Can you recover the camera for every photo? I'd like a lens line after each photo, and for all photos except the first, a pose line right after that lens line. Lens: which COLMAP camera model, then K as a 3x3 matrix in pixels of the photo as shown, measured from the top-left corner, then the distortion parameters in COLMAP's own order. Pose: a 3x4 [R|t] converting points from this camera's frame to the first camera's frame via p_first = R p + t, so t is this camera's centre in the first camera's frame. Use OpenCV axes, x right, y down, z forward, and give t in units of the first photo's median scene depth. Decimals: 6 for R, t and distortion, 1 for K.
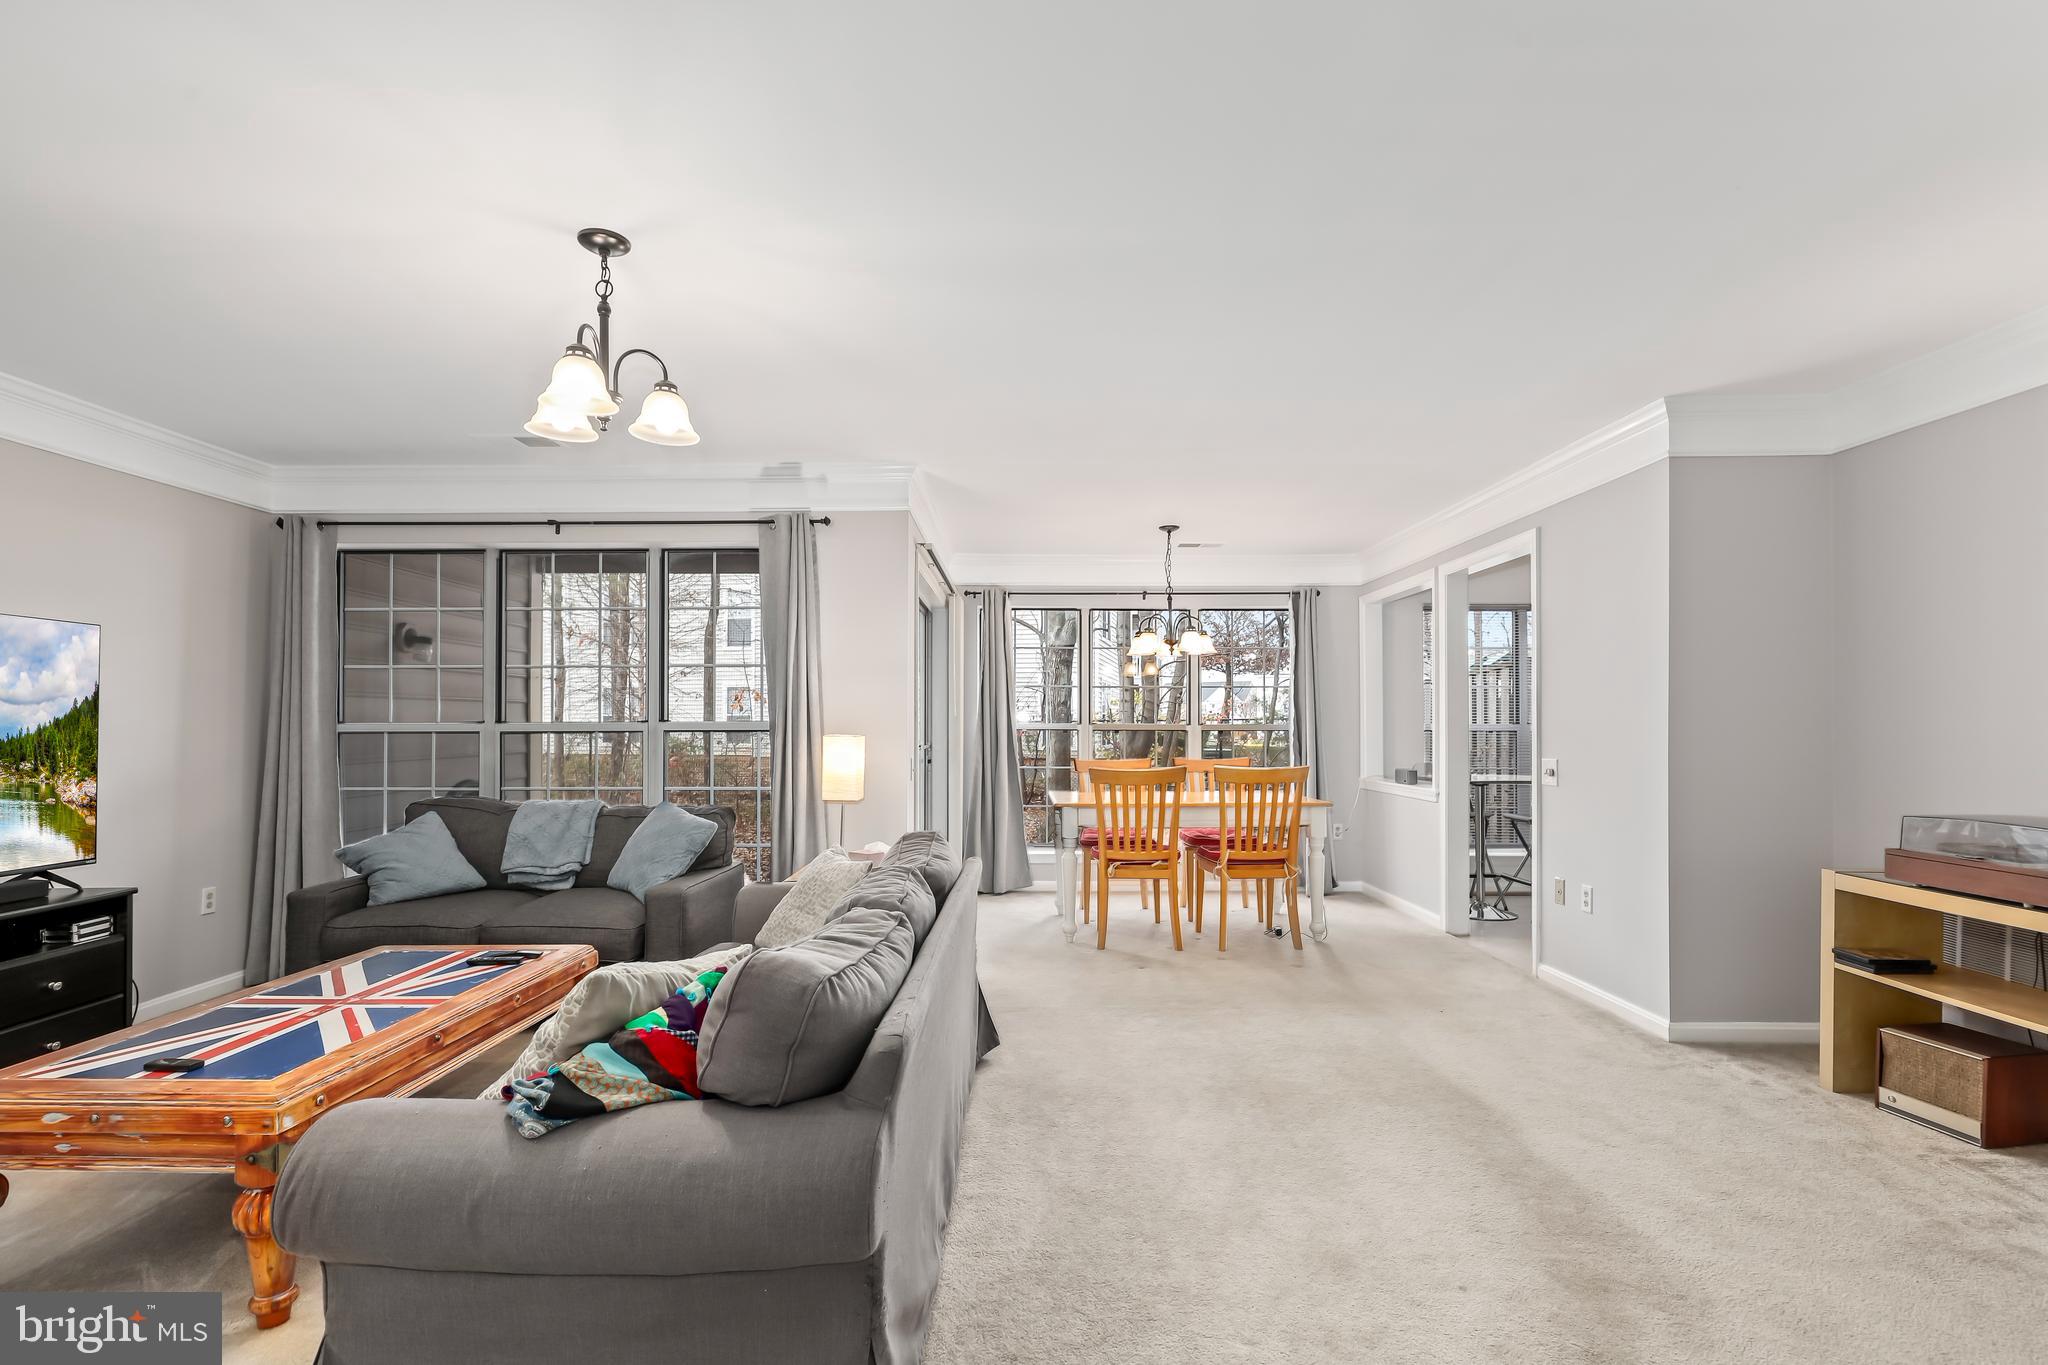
lens RADIAL K [[937.8, 0, 1013.0], [0, 937.8, 710.3], [0, 0, 1]] dist [0.001596, -0.000511]
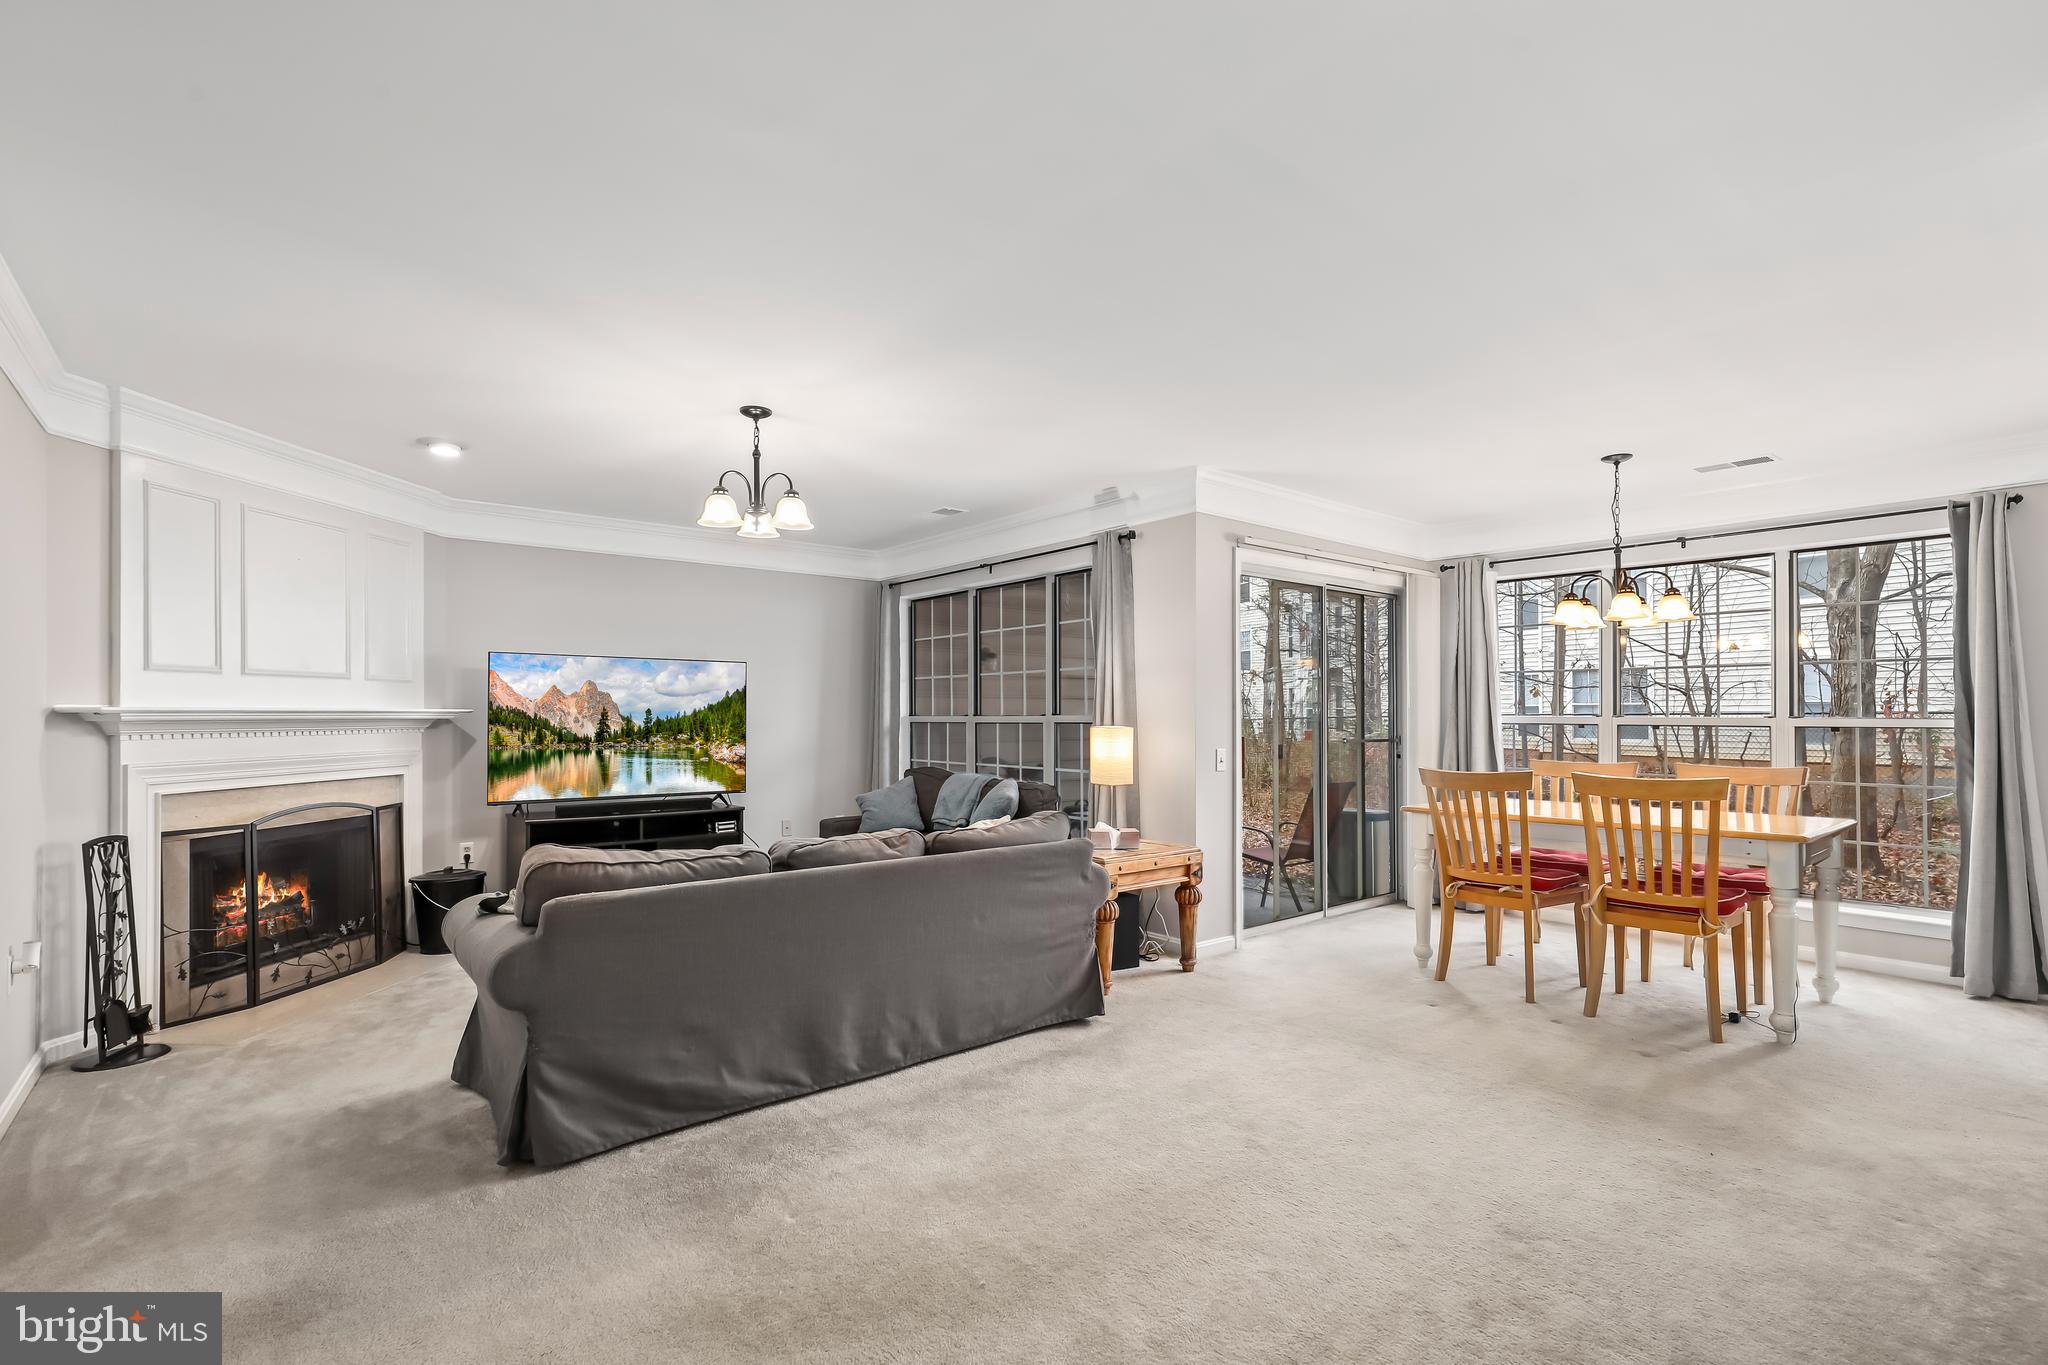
lens RADIAL K [[937.8, 0, 1019.0], [0, 937.8, 695.0], [0, 0, 1]] dist [0.001596, -0.000511]
pose [[0.634949, -0.016822, -0.772371, 0.521100], [0.011085, 0.999858, -0.012663, 0.002118], [0.772474, -0.000521, 0.635046, 0.166229]]
